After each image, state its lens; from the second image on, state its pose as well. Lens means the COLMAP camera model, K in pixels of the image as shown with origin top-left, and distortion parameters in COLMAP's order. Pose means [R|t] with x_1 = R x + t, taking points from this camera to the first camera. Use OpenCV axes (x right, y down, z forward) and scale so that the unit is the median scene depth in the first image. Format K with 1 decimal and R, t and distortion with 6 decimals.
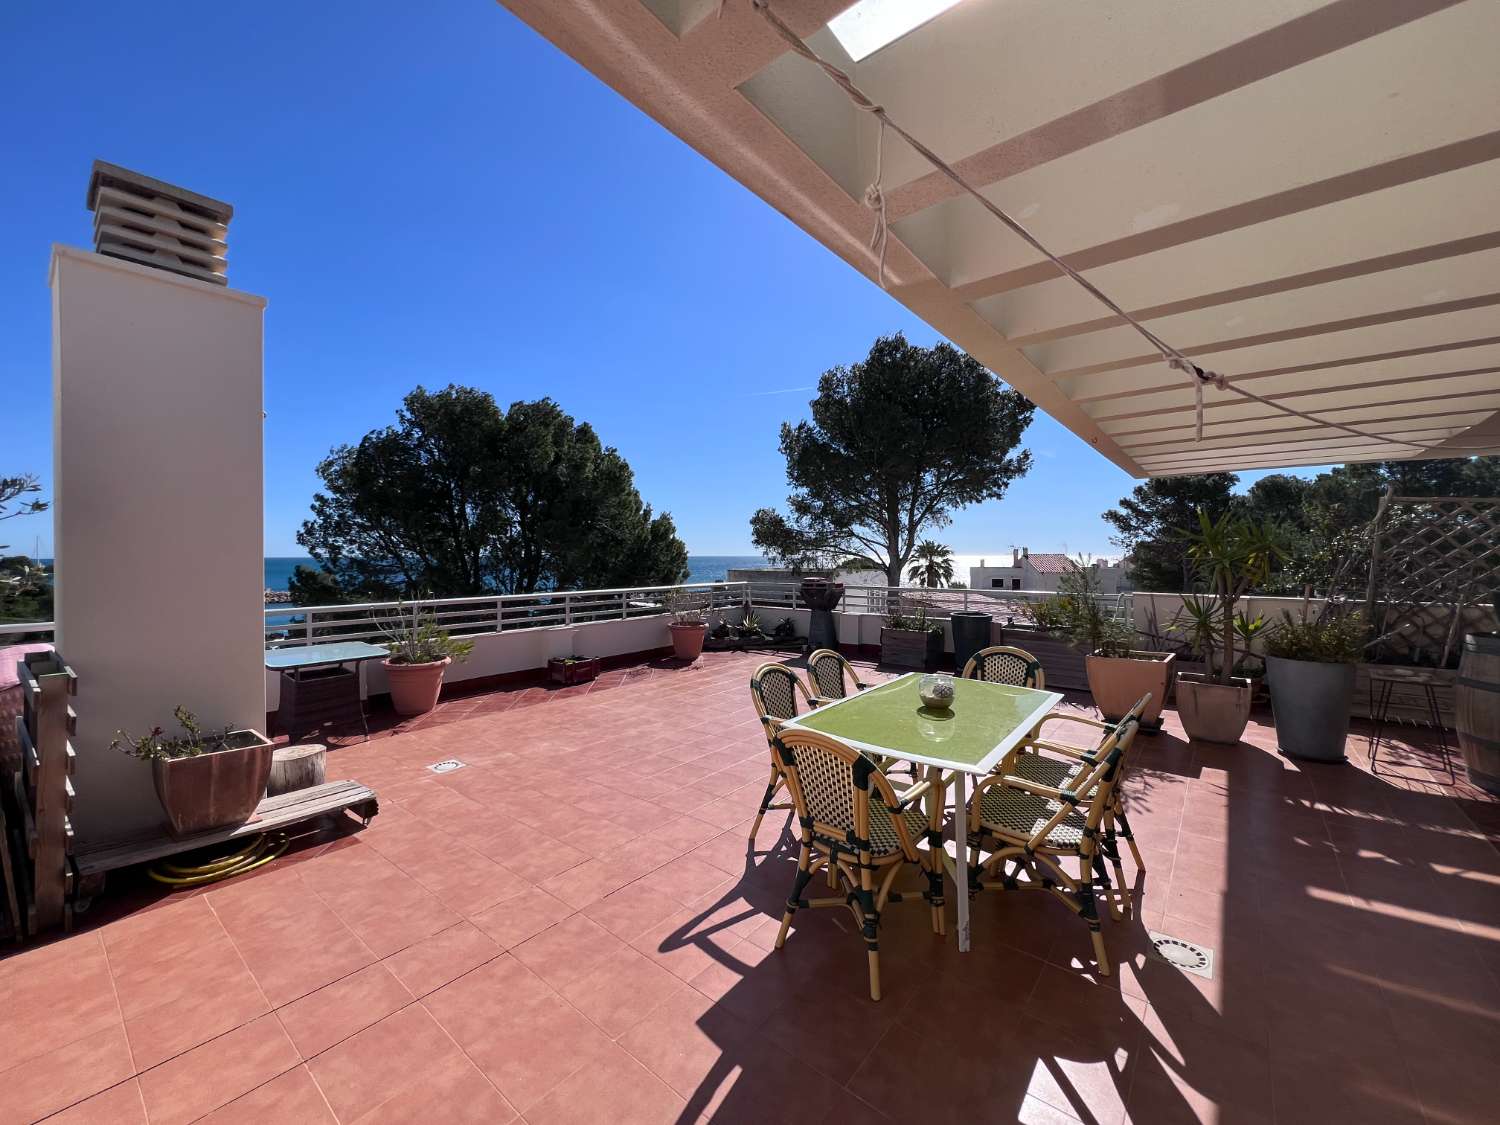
lens RADIAL K [[597.4, 0, 747.3], [0, 597.4, 558.3], [0, 0, 1]] dist [0.000182, 0.000217]
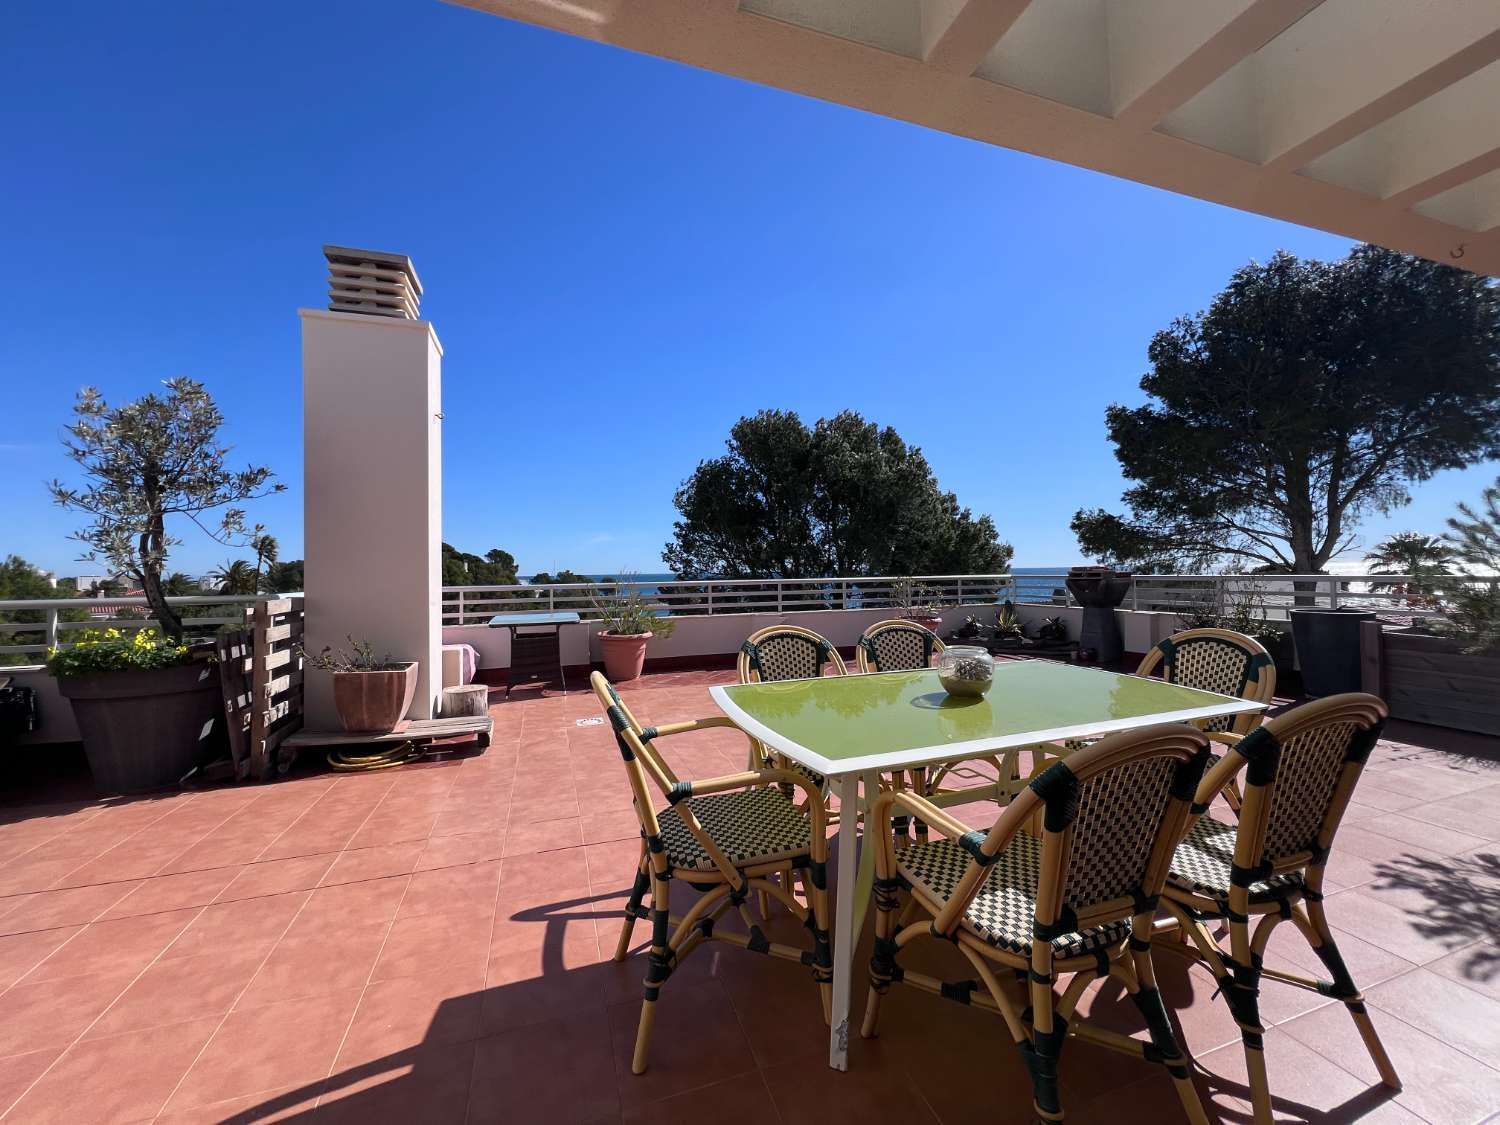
lens RADIAL K [[594.4, 0, 750.0], [0, 594.4, 562.5], [0, 0, 1]] dist [0.001355, 0.000108]
pose [[0.847433, -0.020493, -0.530506, 0.314421], [0.010832, 0.999714, -0.021314, 0.079321], [0.530791, 0.012315, 0.847413, 0.220564]]
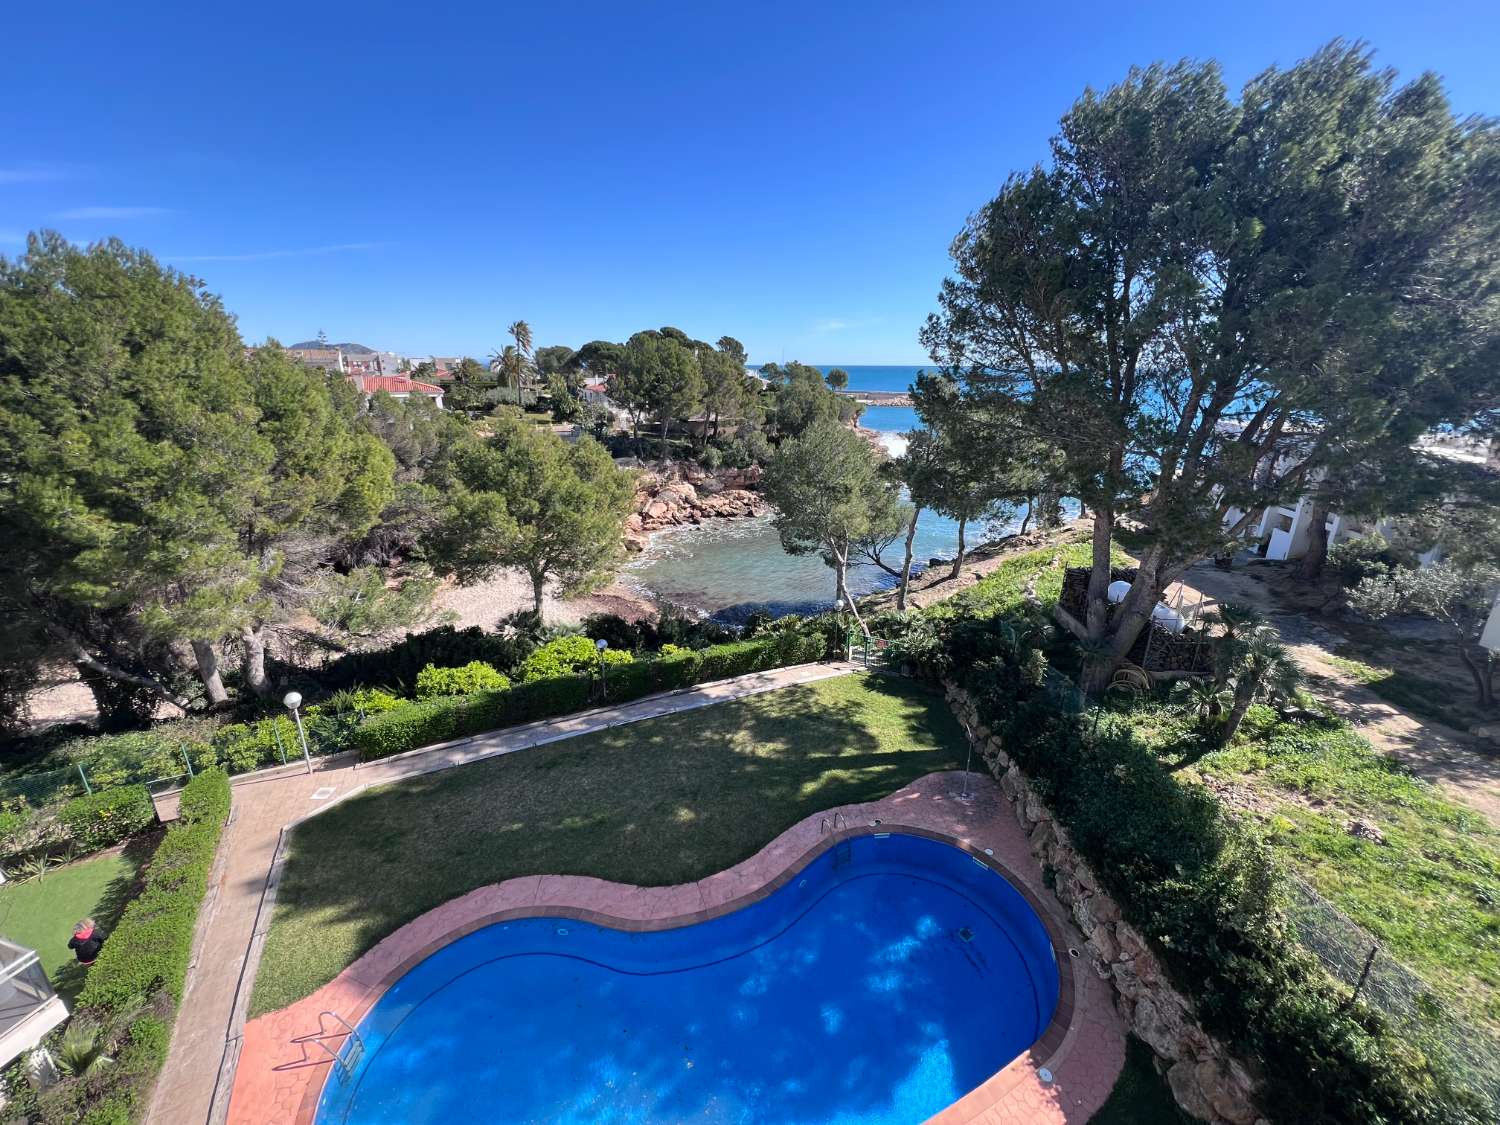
lens RADIAL K [[599.9, 0, 749.7], [0, 599.9, 559.2], [0, 0, 1]] dist [-0.001894, 0.000166]
pose [[0.597128, 0.249980, -0.762199, -0.801086], [-0.008816, 0.952188, 0.305385, 0.046949], [0.802097, -0.175634, 0.570782, 1.243441]]
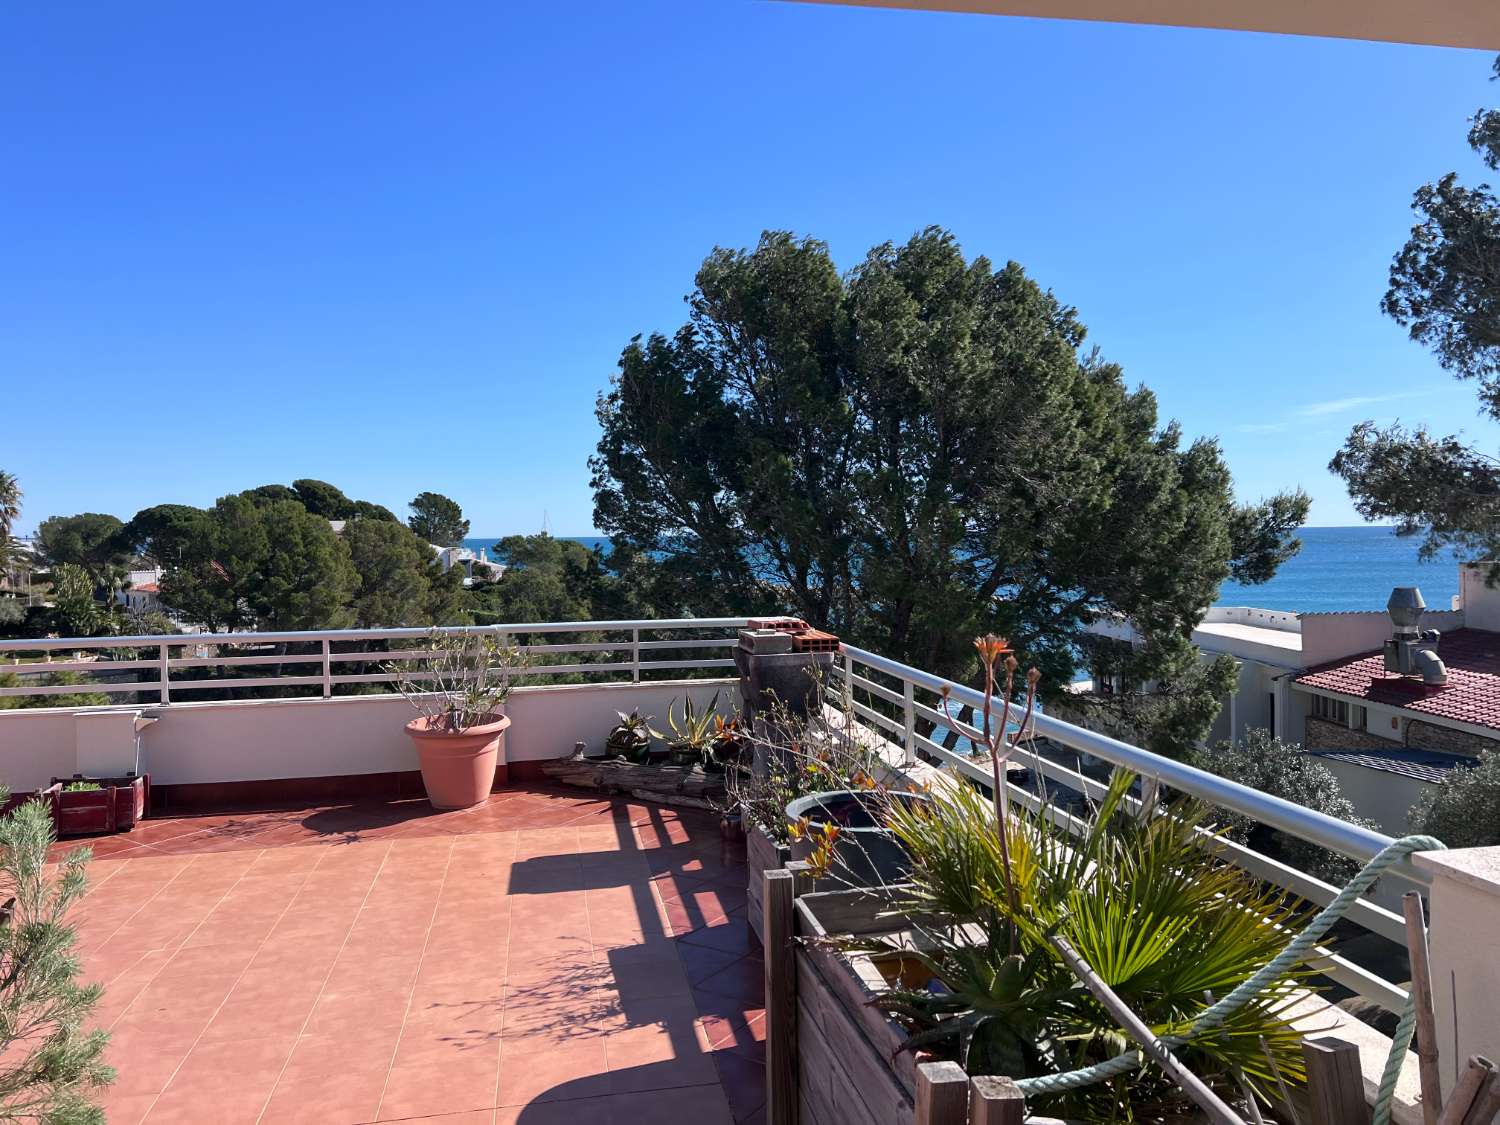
lens RADIAL K [[1122.6, 0, 757.5], [0, 1122.6, 485.3], [0, 0, 1]] dist [0.027748, -0.000880]
pose [[0.762514, -0.036948, -0.645916, 1.077823], [0.008184, 0.998839, -0.047475, -0.026046], [0.646920, 0.030914, 0.761931, 1.033171]]
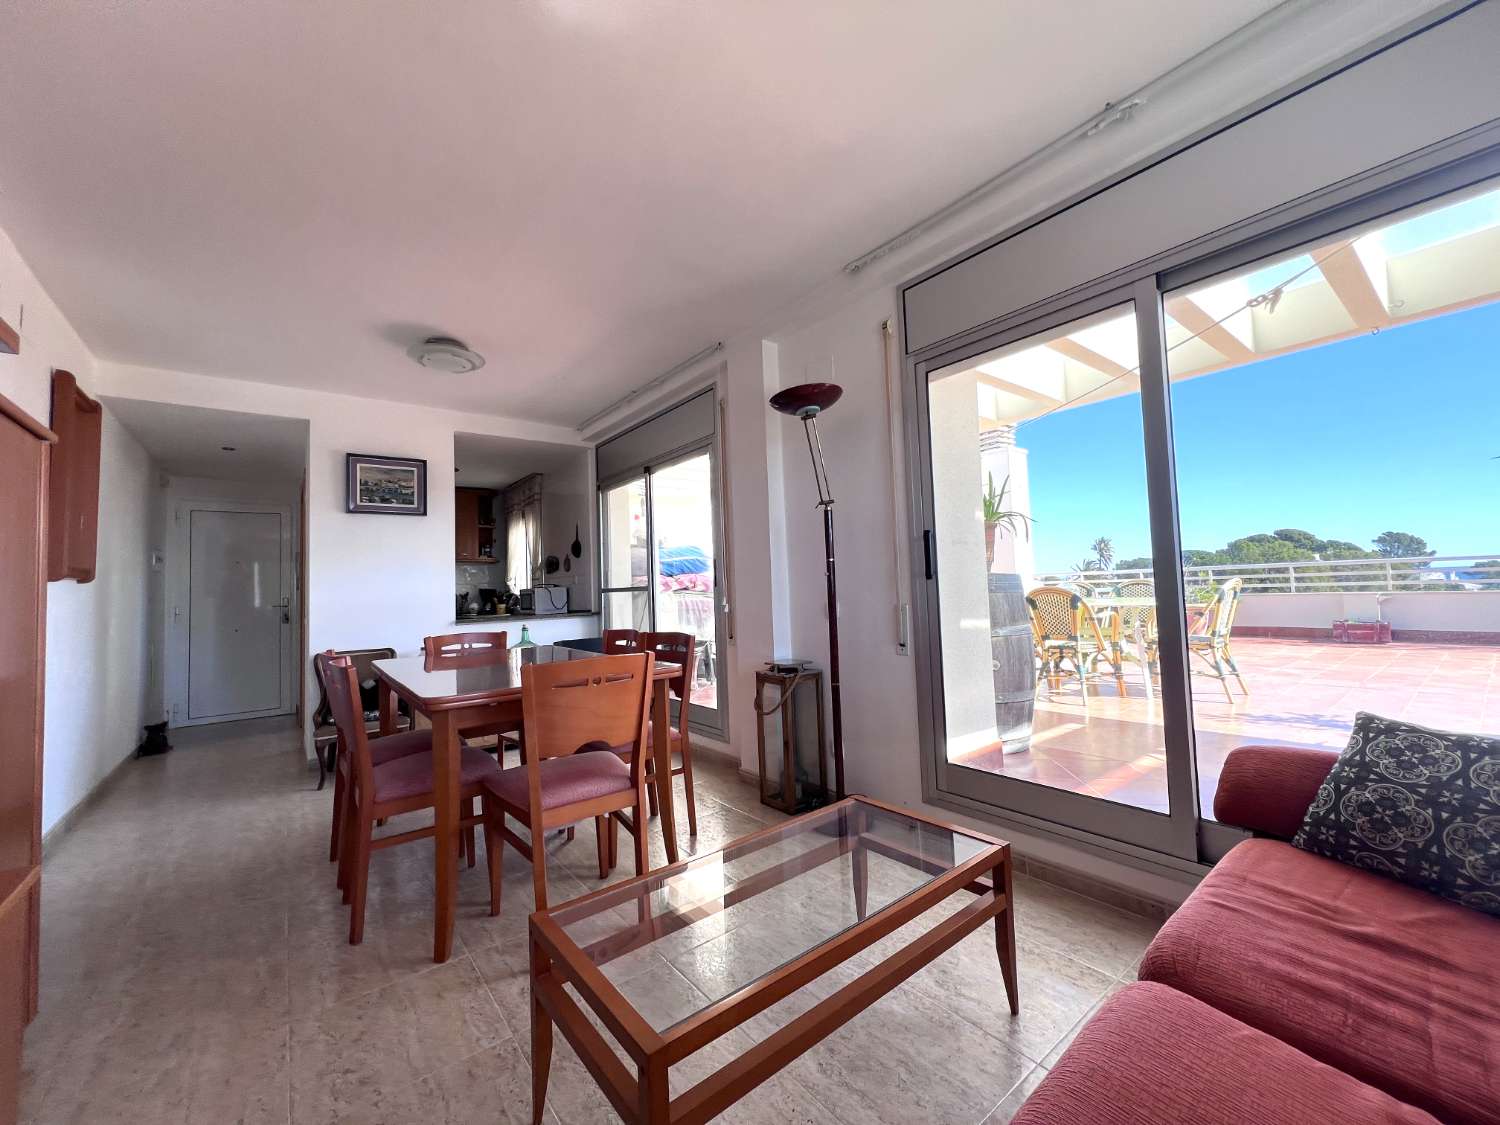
lens RADIAL K [[601.0, 0, 748.4], [0, 601.0, 559.2], [0, 0, 1]] dist [-0.000696, -0.000115]
pose [[-0.229064, -0.042379, -0.972488, 1.524799], [0.028890, 0.998316, -0.050309, 0.129500], [0.972983, -0.039619, -0.227454, 0.337213]]
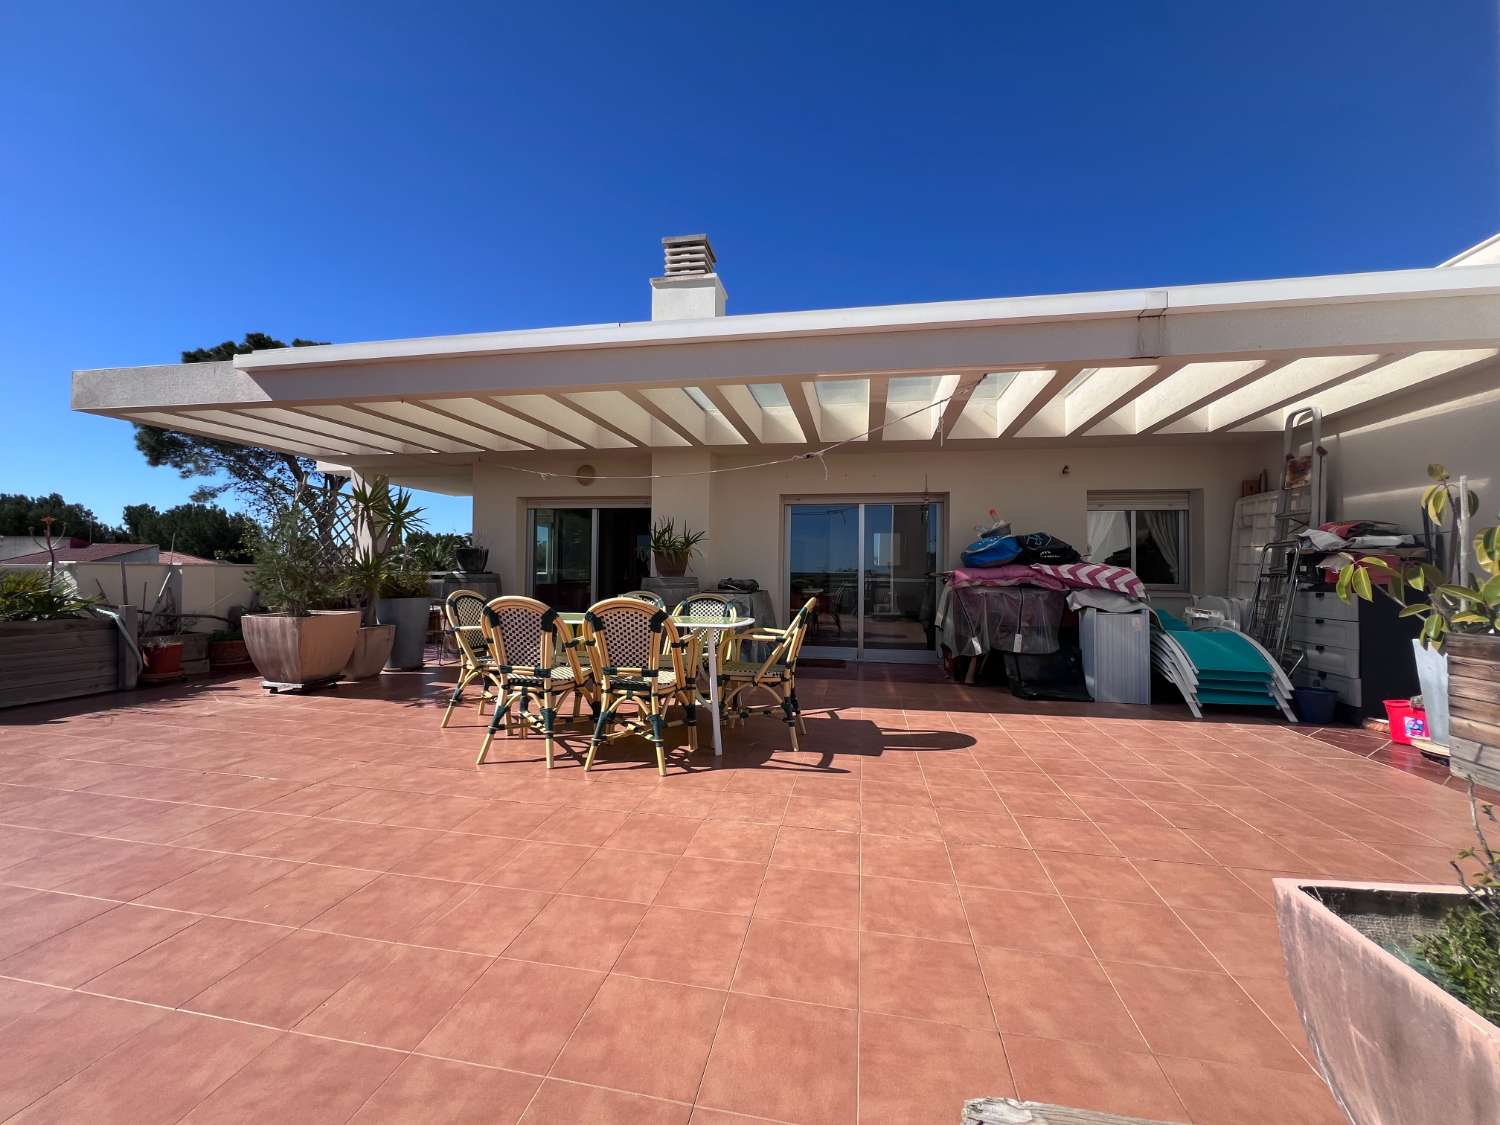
lens RADIAL K [[599.9, 0, 749.7], [0, 599.9, 559.2], [0, 0, 1]] dist [-0.001894, 0.000166]
pose [[-0.471254, 0.016645, 0.881840, -0.630317], [-0.002777, 0.999789, -0.020356, 0.101099], [-0.881993, -0.012042, -0.471108, 0.931918]]
